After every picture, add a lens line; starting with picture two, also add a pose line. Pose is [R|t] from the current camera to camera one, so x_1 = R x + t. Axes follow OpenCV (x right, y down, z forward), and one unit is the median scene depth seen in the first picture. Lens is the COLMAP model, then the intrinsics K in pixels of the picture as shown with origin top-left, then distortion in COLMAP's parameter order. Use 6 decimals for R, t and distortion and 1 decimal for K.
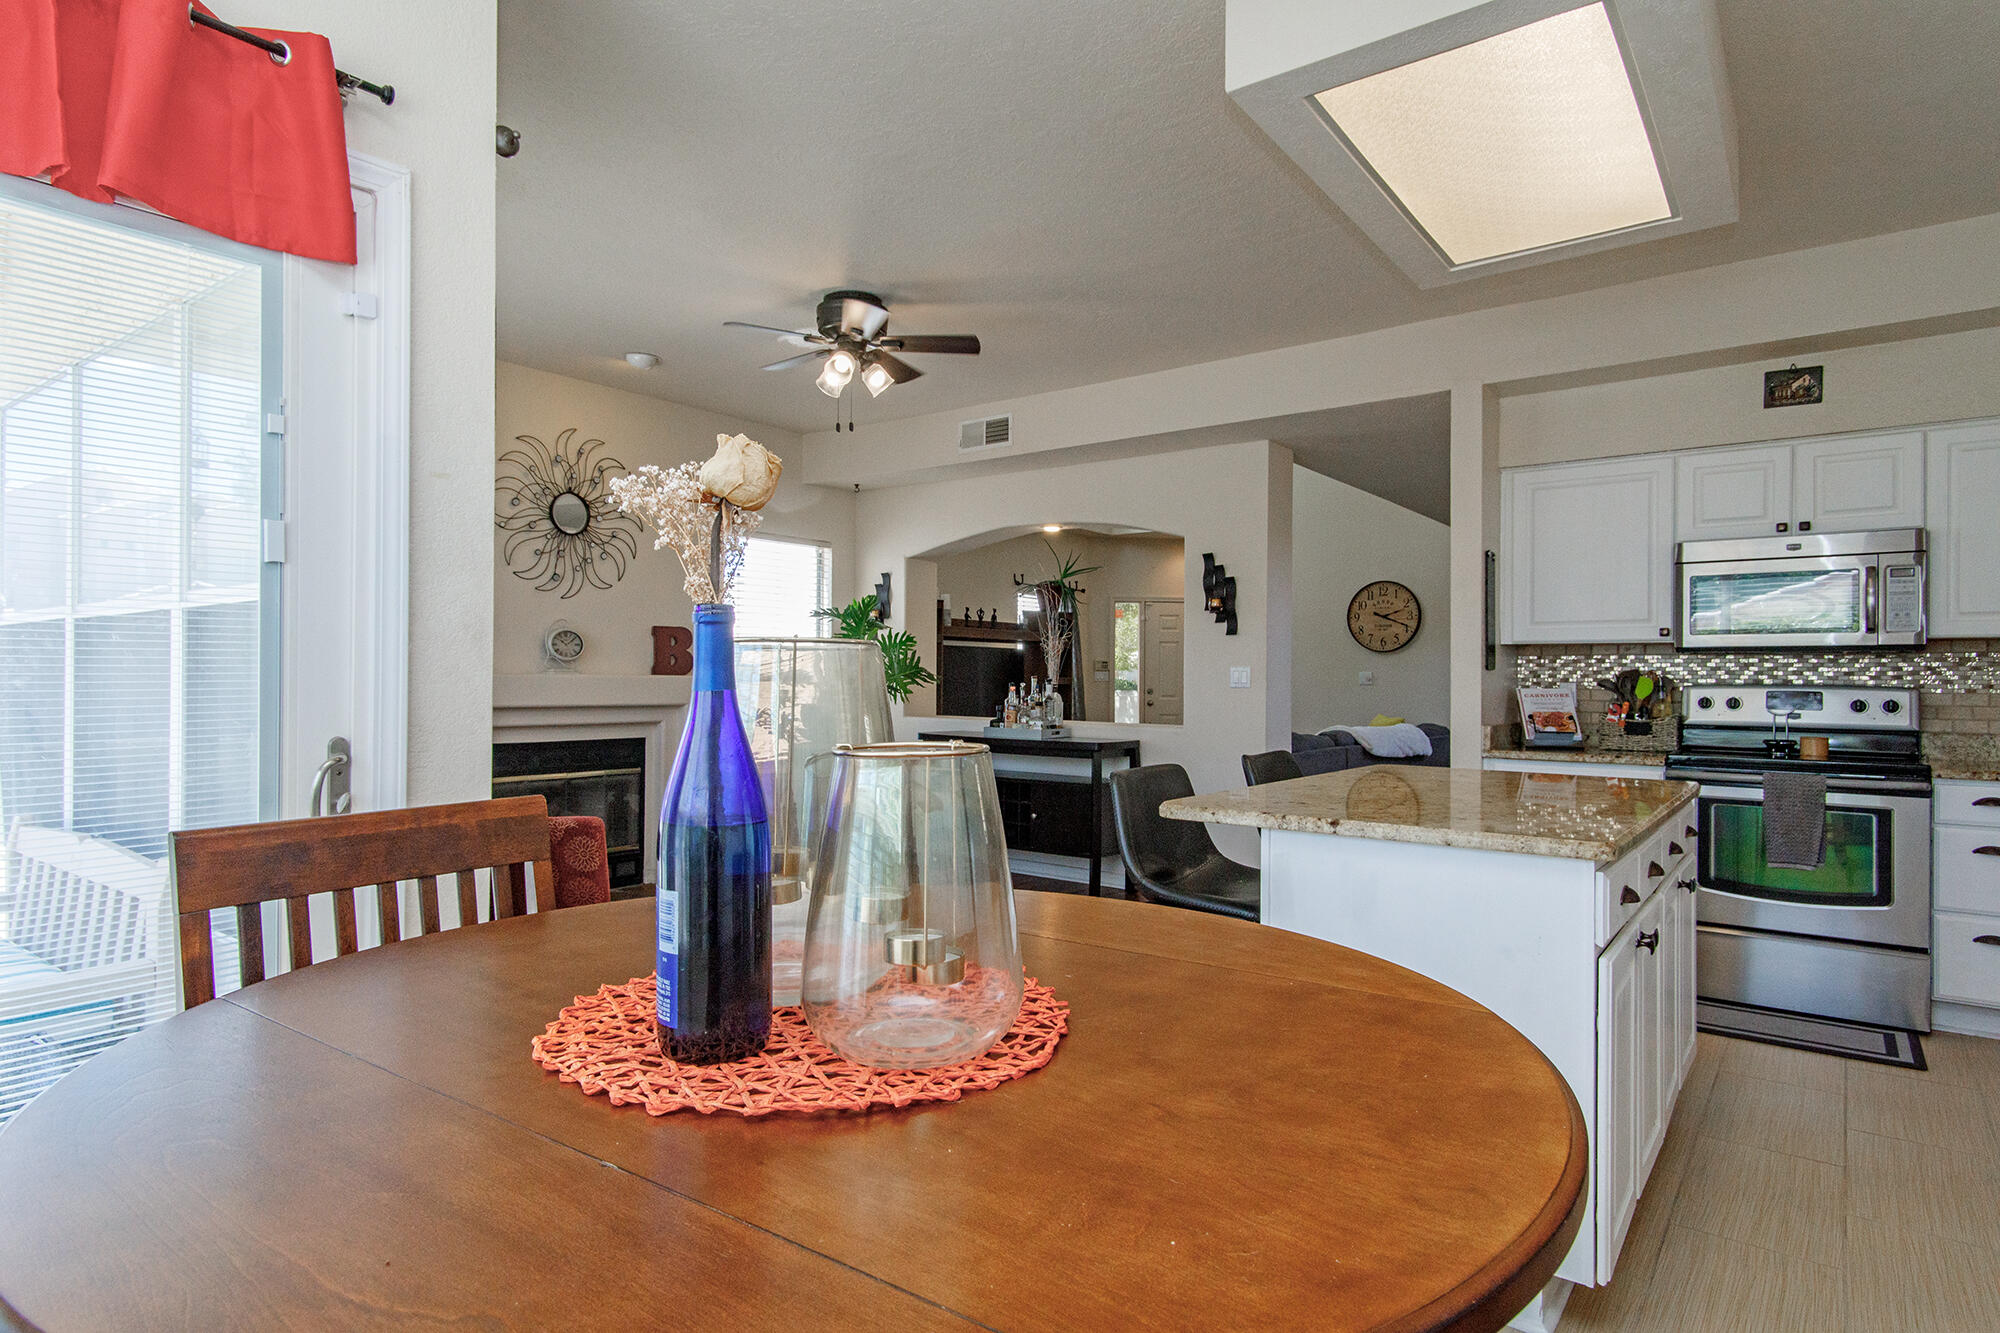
lens RADIAL K [[1119.9, 0, 965.2], [0, 1119.9, 659.4], [0, 0, 1]] dist [0.023735, -0.003780]
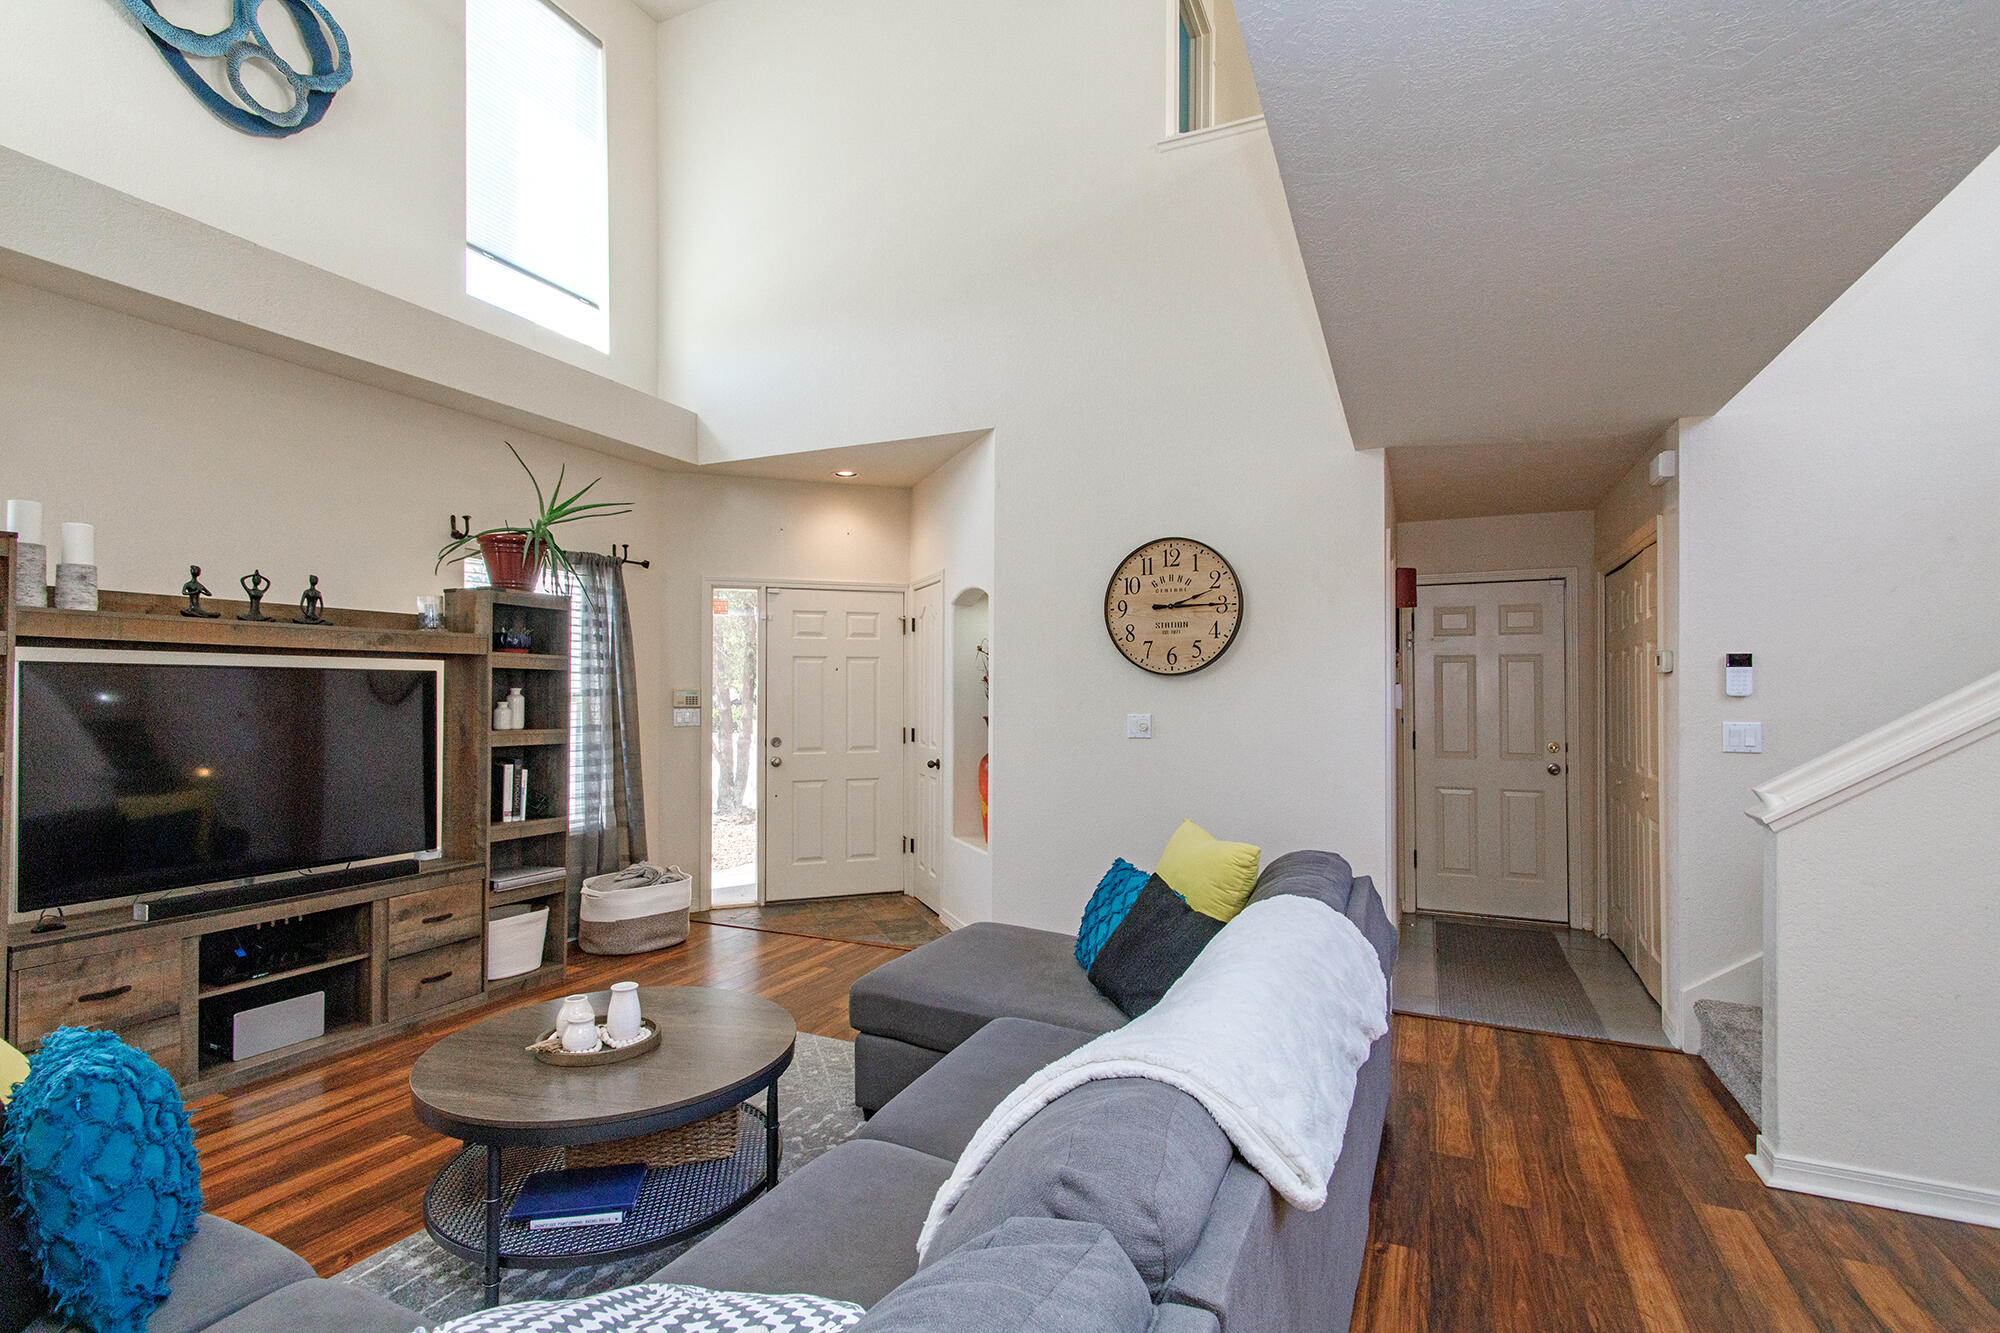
lens RADIAL K [[953.9, 0, 999.5], [0, 953.9, 671.8], [0, 0, 1]] dist [0.019975, -0.007419]
pose [[0.967446, -0.003872, 0.253047, 0.412202], [0.004153, 0.999991, -0.000577, -0.018657], [-0.253043, 0.001609, 0.967454, 1.335666]]
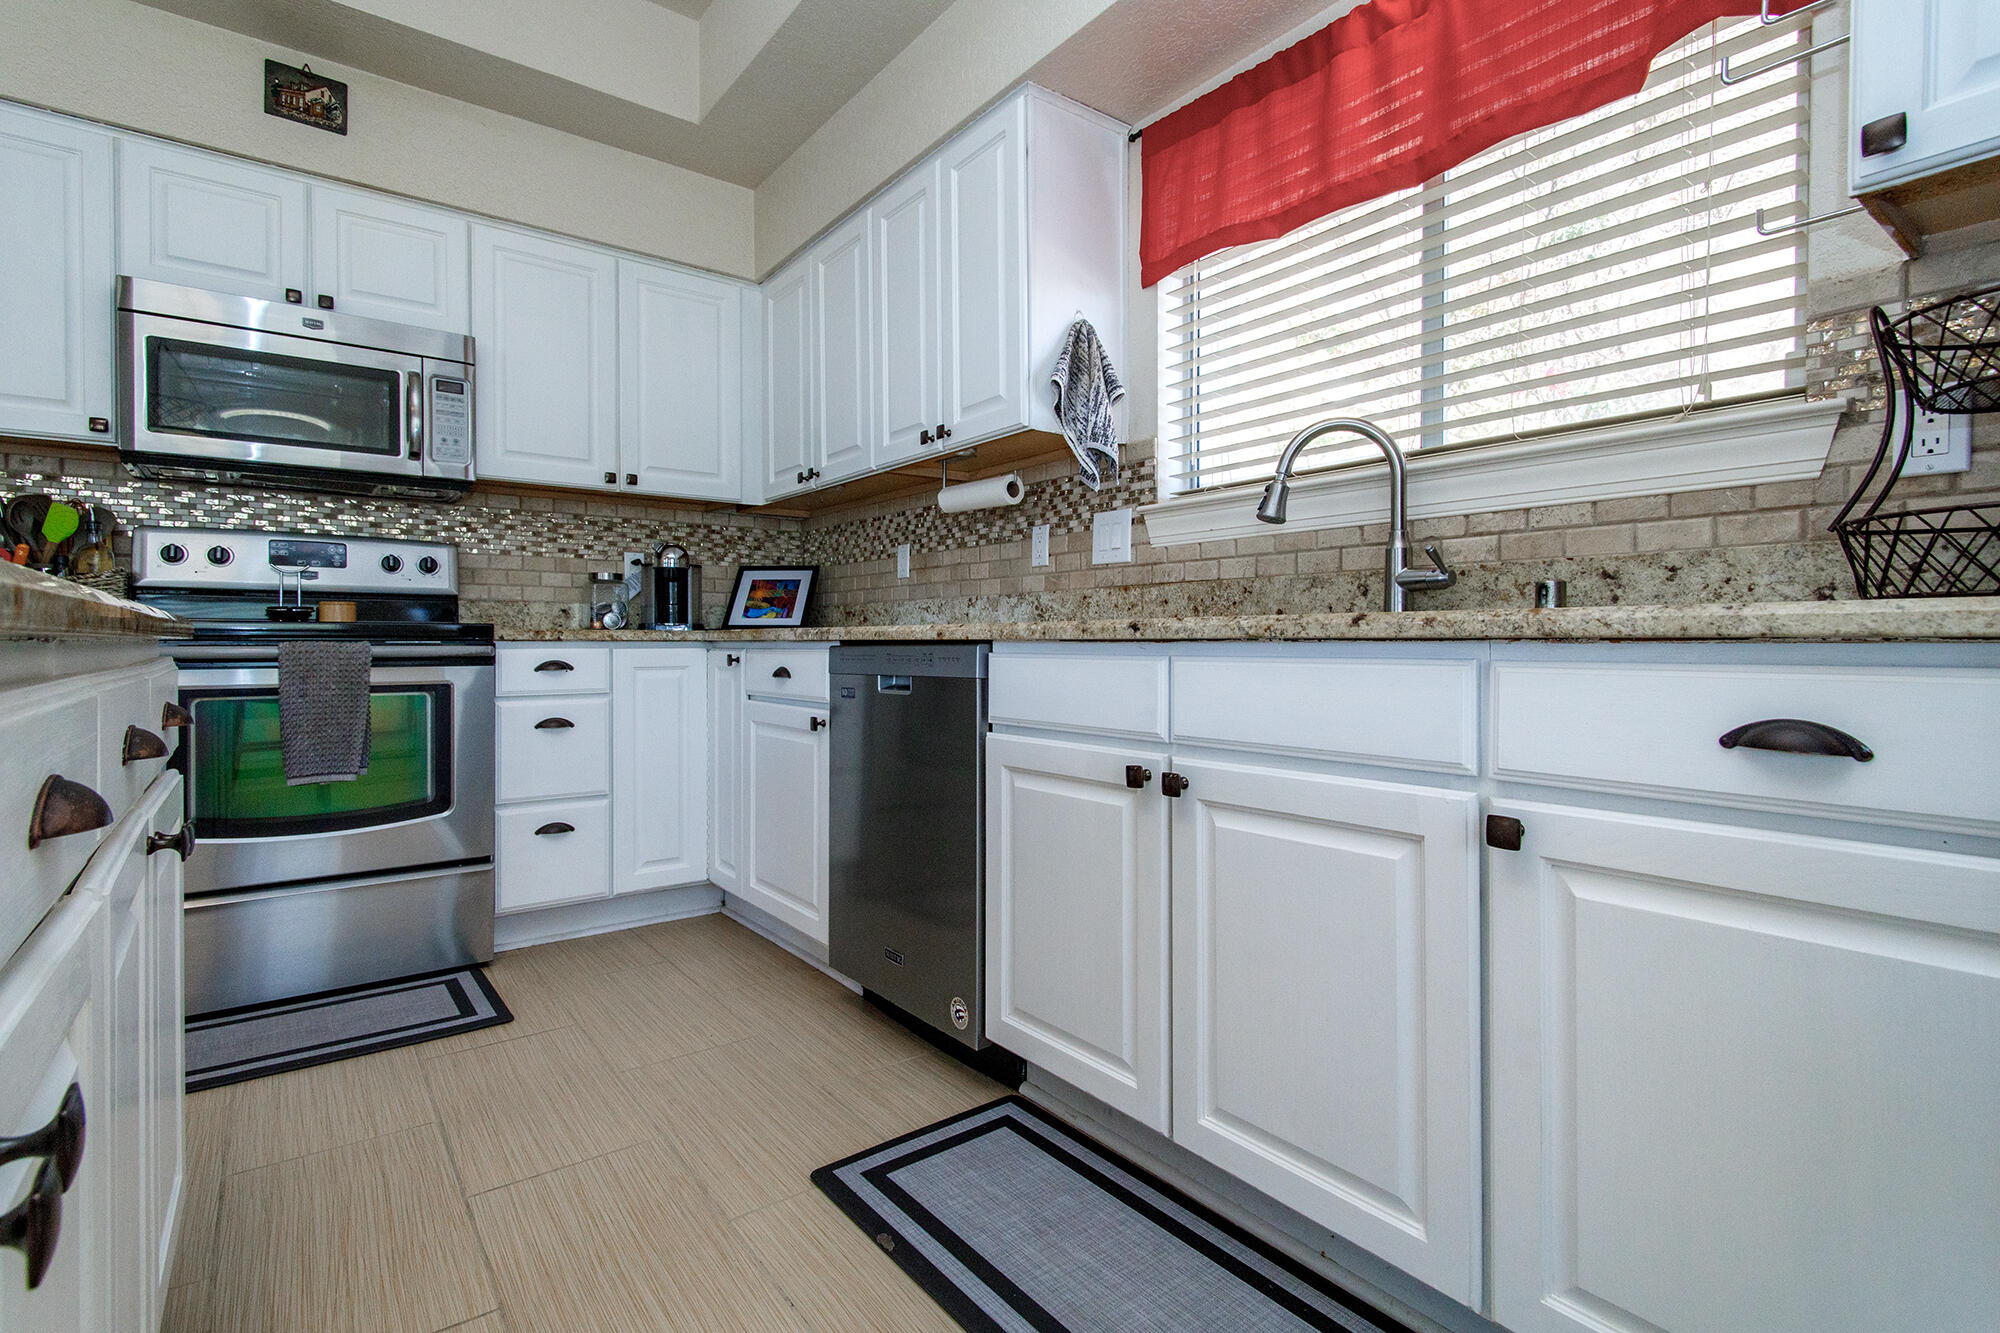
lens RADIAL K [[953.9, 0, 1005.7], [0, 953.9, 653.2], [0, 0, 1]] dist [0.019975, -0.007419]
pose [[0.256396, -0.015960, 0.966440, 0.247770], [-0.010438, 0.999760, 0.019279, 0.081062], [-0.966516, -0.015031, 0.256167, 0.405248]]
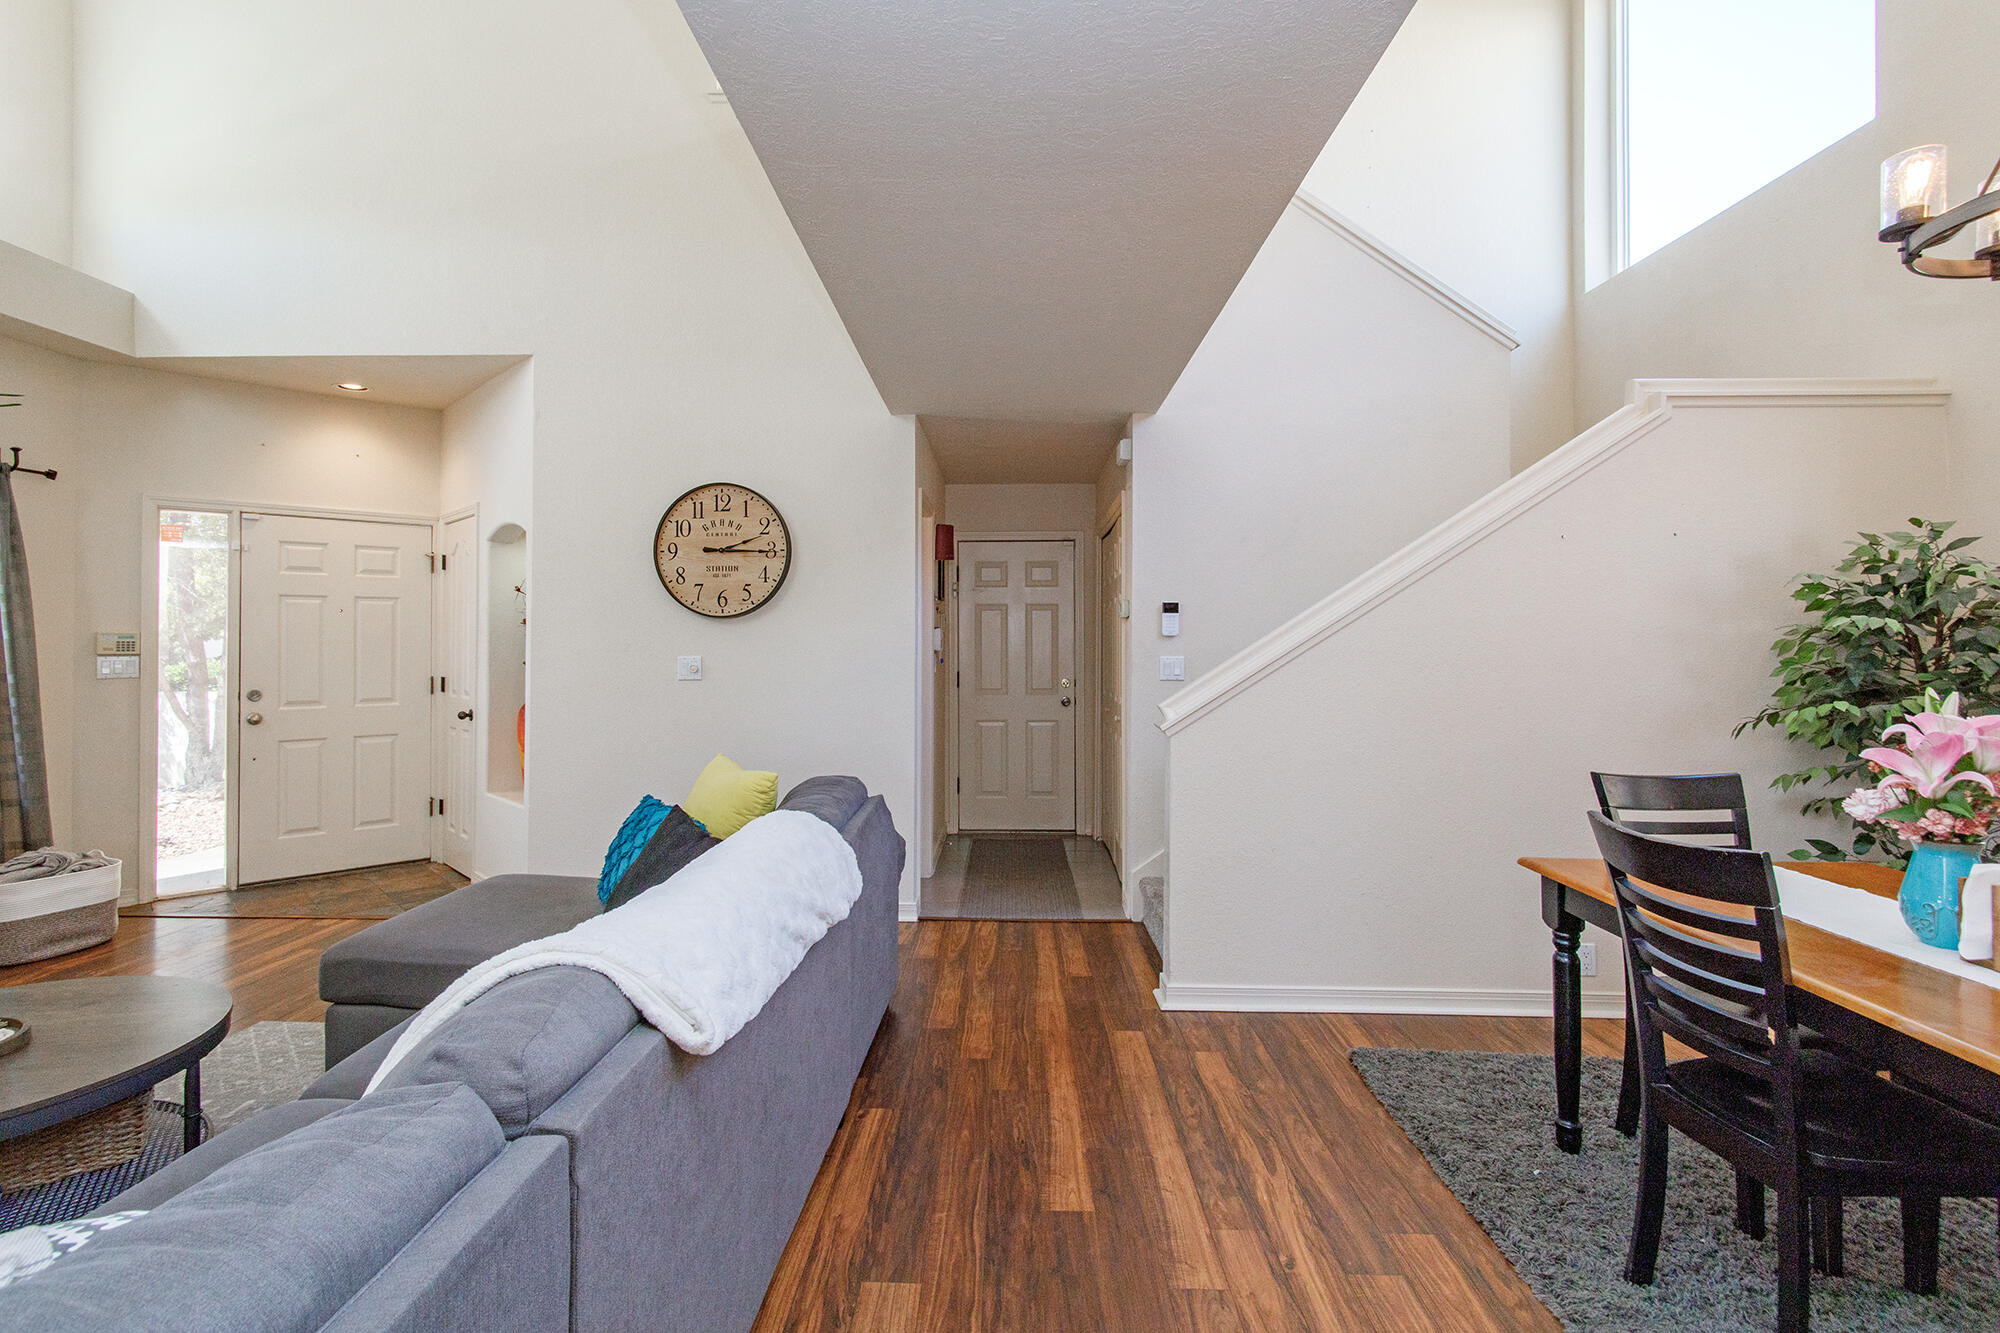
lens RADIAL K [[953.9, 0, 996.6], [0, 953.9, 630.9], [0, 0, 1]] dist [0.019975, -0.007419]
pose [[0.792108, -0.002878, 0.610374, 0.448179], [-0.001964, 0.999972, 0.007264, -0.008819], [-0.610377, -0.006952, 0.792080, 1.267886]]
